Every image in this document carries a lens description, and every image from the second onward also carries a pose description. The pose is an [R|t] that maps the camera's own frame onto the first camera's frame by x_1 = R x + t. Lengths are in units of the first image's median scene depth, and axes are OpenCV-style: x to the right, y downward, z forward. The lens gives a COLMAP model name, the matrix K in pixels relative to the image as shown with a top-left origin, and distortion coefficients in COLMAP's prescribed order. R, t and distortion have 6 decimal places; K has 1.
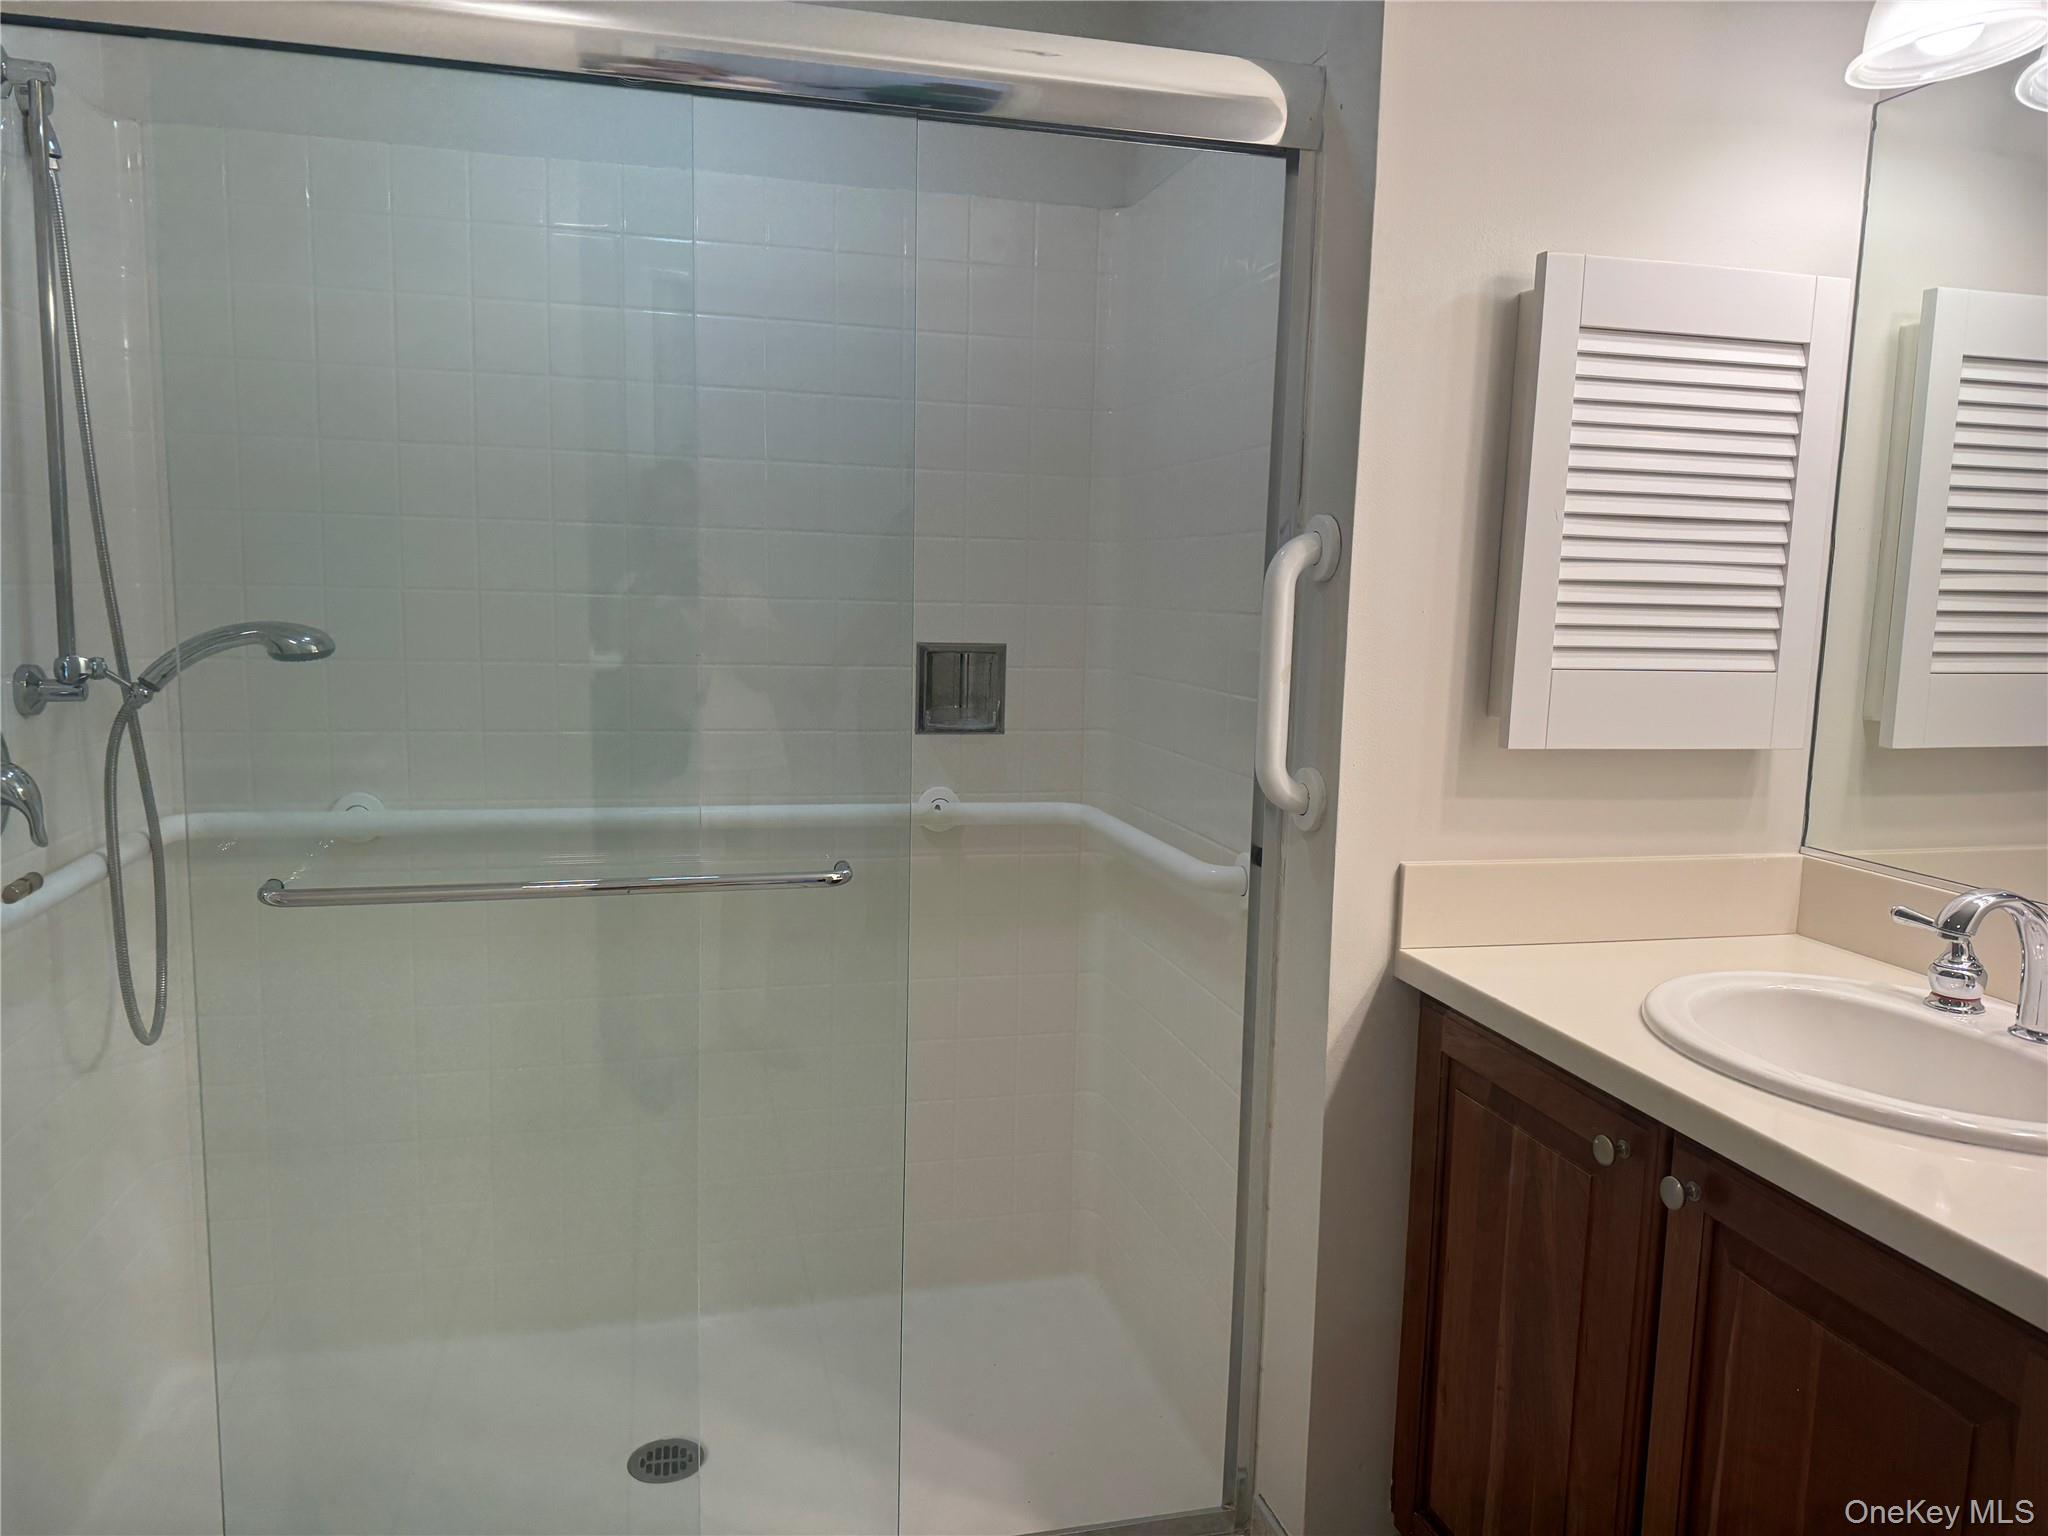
lens RADIAL K [[1465.2, 0, 1024.0], [0, 1465.2, 768.0], [0, 0, 1]] dist [0.001180, -0.035297]
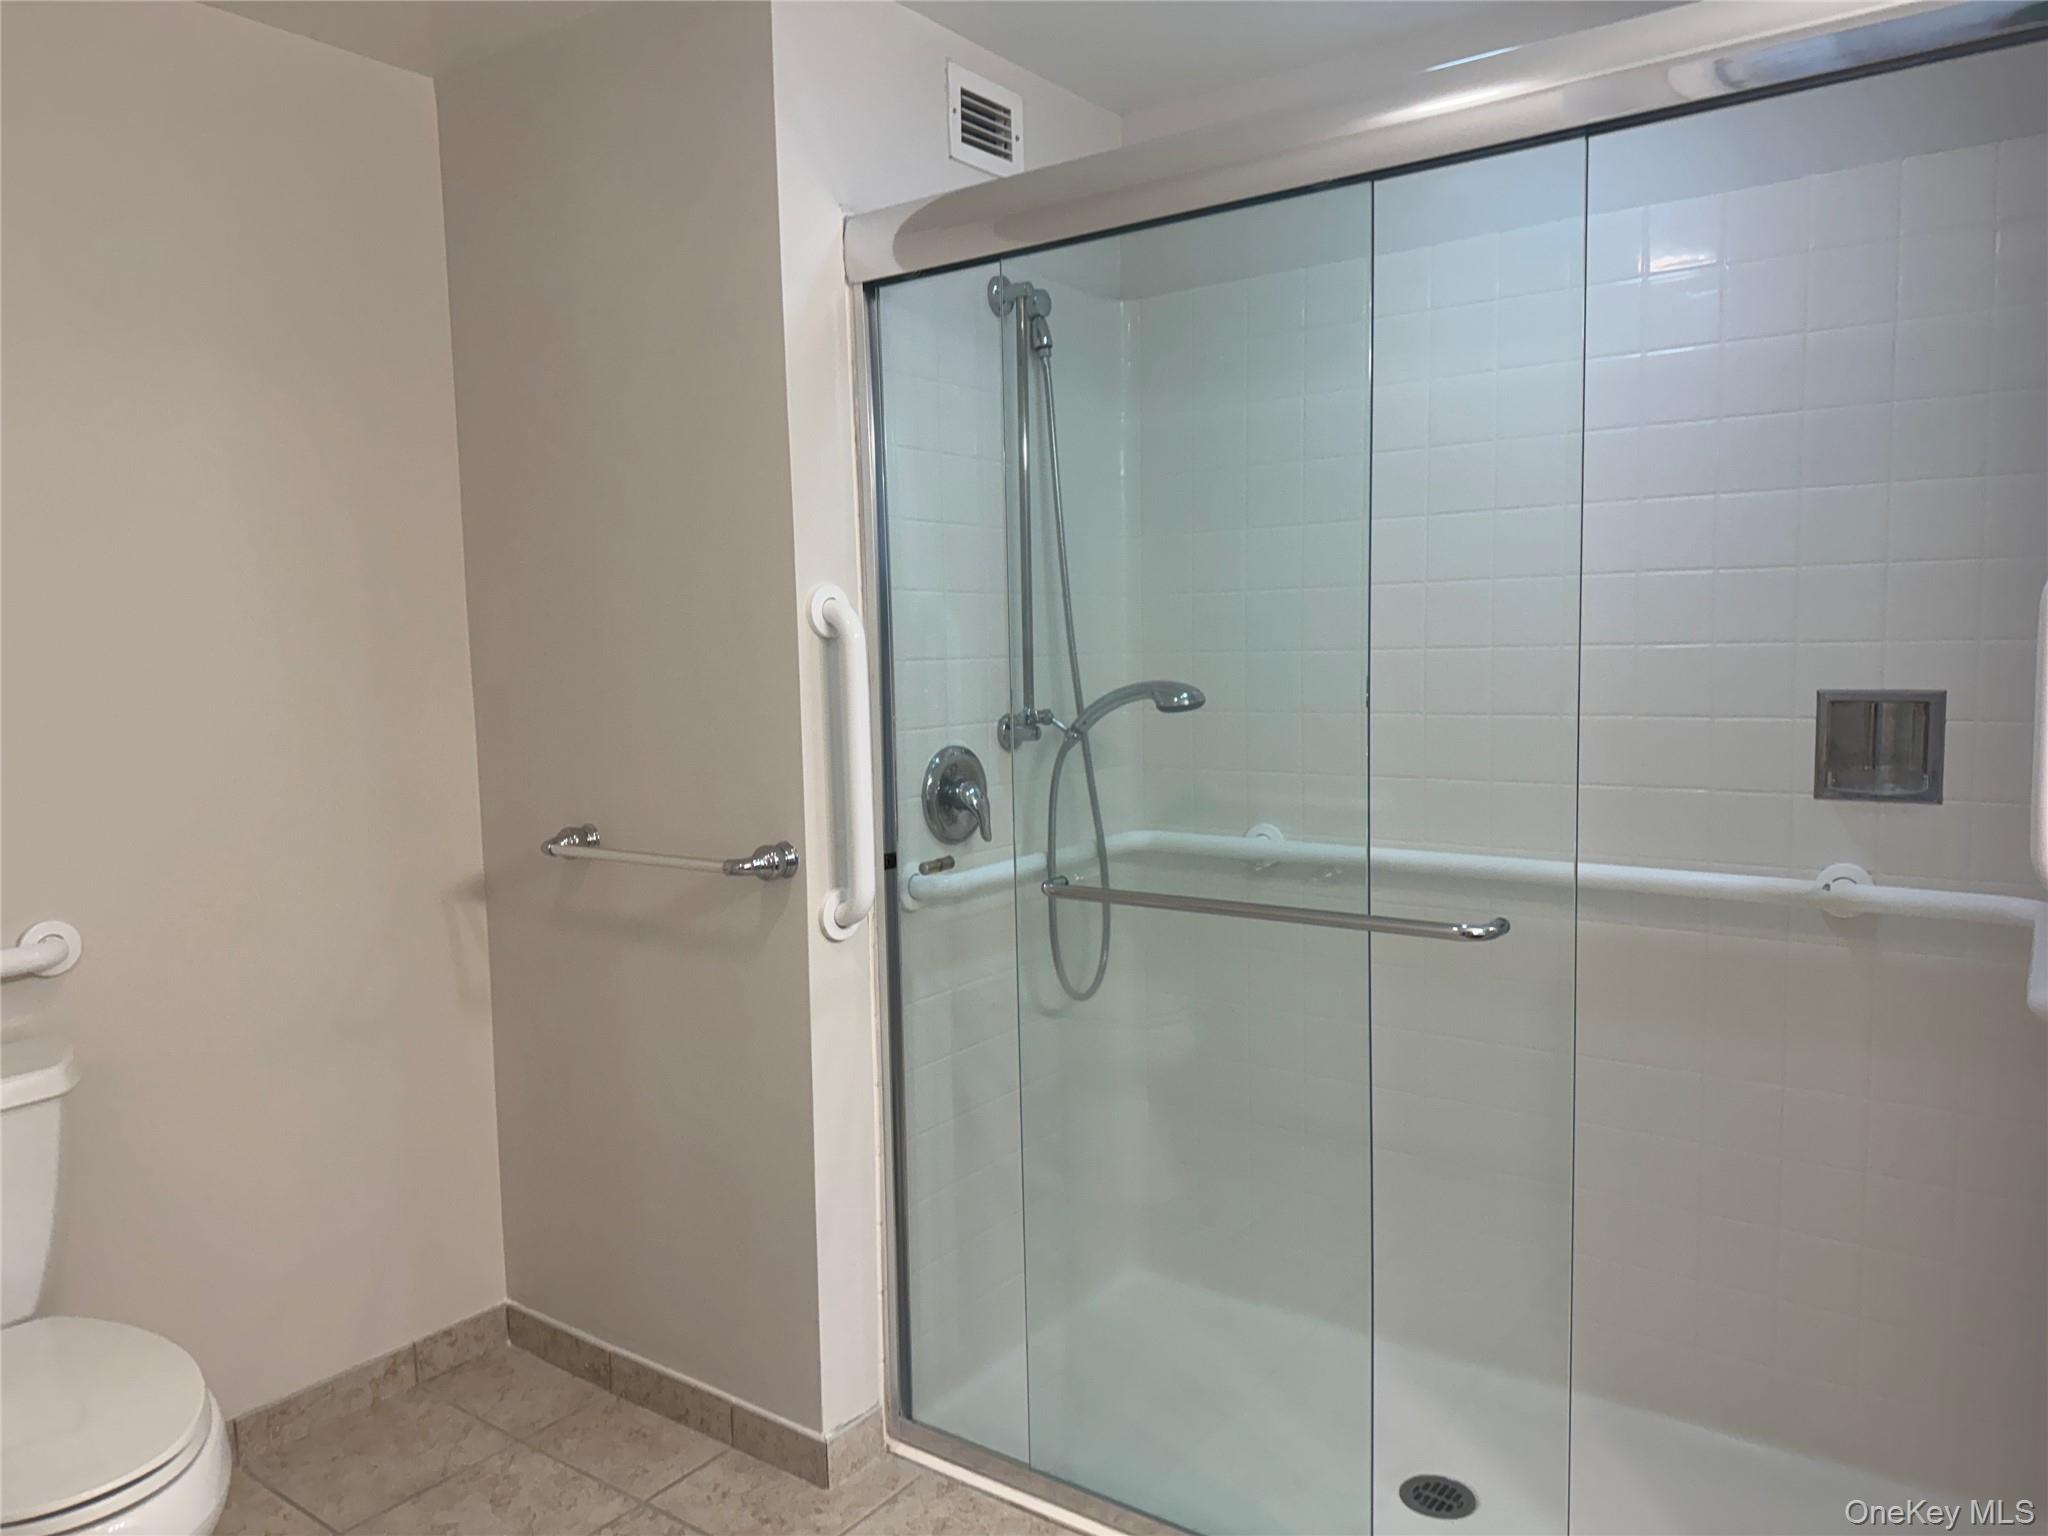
lens RADIAL K [[1445.5, 0, 1026.9], [0, 1445.5, 775.5], [0, 0, 1]] dist [0.060345, -0.035504]
pose [[0.631054, 0.035829, -0.774911, 0.346177], [-0.059269, 0.998240, -0.002111, -0.008100], [0.773471, 0.047260, 0.632067, 0.108460]]
